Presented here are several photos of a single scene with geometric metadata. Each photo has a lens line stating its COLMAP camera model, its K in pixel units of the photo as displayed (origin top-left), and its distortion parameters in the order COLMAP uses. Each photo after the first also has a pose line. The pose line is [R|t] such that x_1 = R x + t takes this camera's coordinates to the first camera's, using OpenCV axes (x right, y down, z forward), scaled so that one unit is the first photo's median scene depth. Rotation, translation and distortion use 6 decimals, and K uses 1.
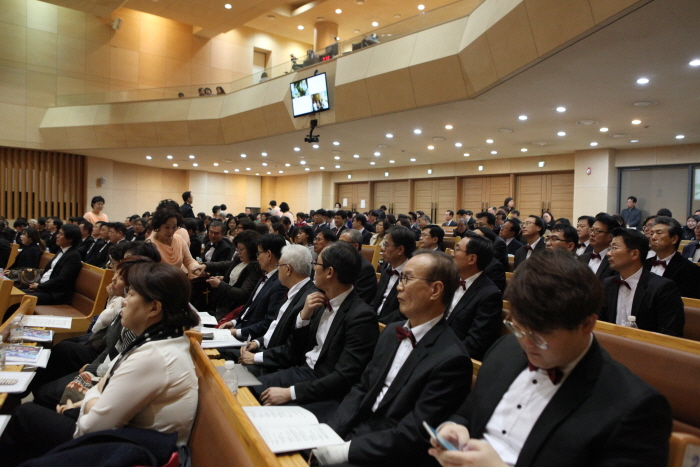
lens RADIAL K [[553.4, 0, 354.8], [0, 553.4, 236.6], [0, 0, 1]] dist [-0.061149, 0.013906]
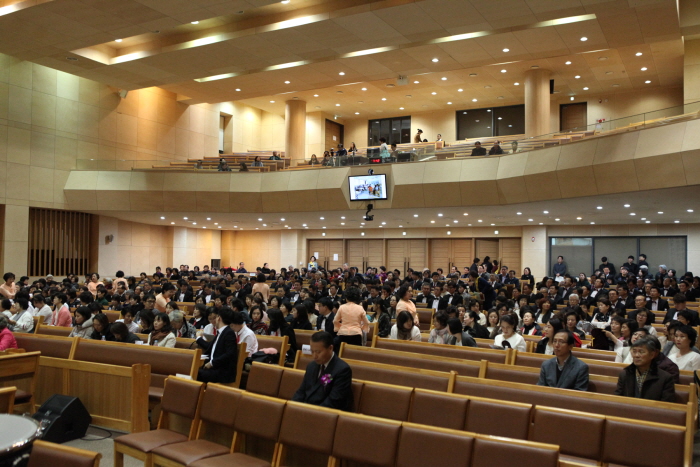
lens RADIAL K [[672.9, 0, 345.9], [0, 672.9, 237.0], [0, 0, 1]] dist [-0.017601, 0.000000]
pose [[0.945799, 0.002323, 0.324744, -0.478632], [0.016918, 0.998264, -0.056413, -0.023101], [-0.324311, 0.058850, 0.944118, -0.411726]]
